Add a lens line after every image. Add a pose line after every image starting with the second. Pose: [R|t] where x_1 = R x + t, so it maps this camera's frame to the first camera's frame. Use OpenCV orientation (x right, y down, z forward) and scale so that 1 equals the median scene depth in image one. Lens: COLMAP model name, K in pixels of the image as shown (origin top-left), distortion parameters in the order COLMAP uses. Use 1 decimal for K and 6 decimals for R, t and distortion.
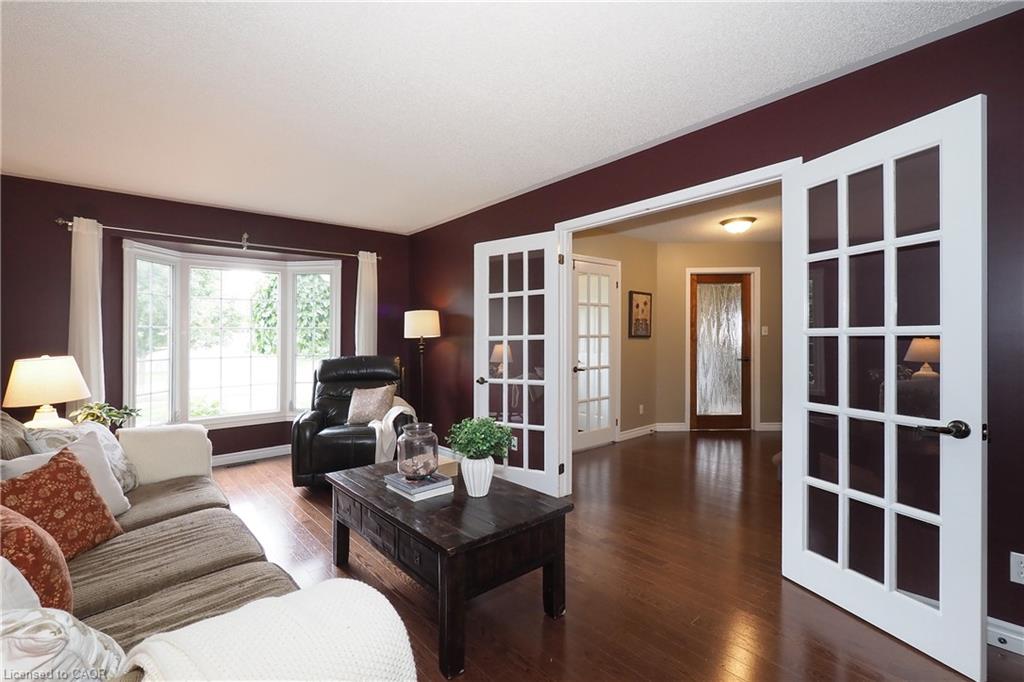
lens RADIAL K [[454.9, 0, 511.5], [0, 454.9, 343.9], [0, 0, 1]] dist [-0.003655, -0.000019]
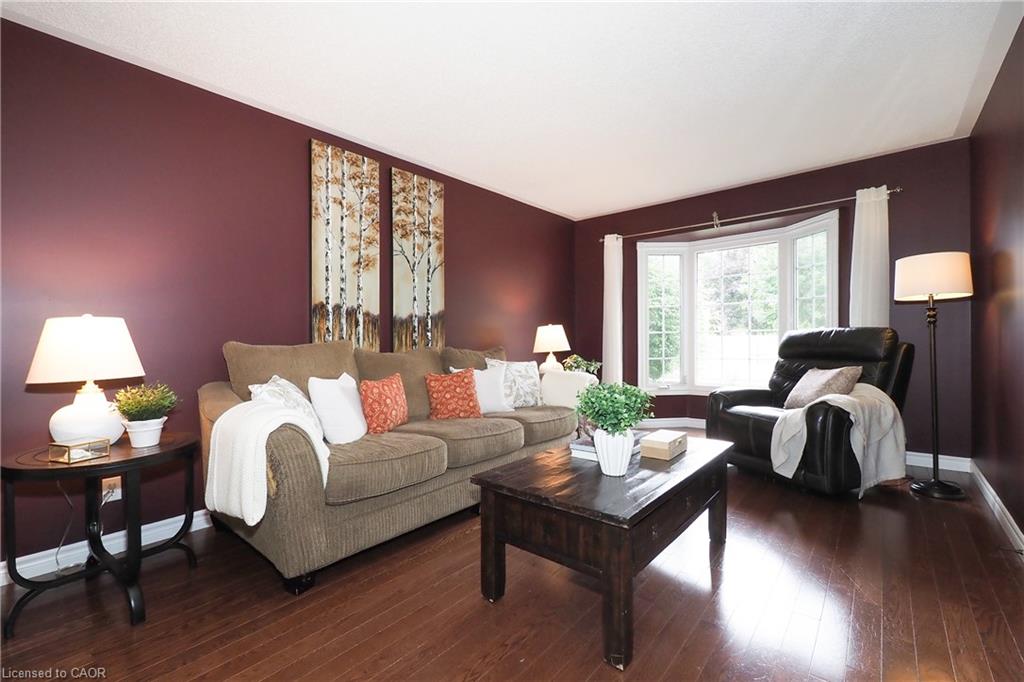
lens RADIAL K [[454.9, 0, 510.1], [0, 454.9, 339.4], [0, 0, 1]] dist [-0.003655, -0.000019]
pose [[0.145710, 0.005828, -0.989310, 0.444313], [0.007008, 0.999951, 0.006922, 0.047958], [0.989303, -0.007942, 0.145662, 0.419107]]
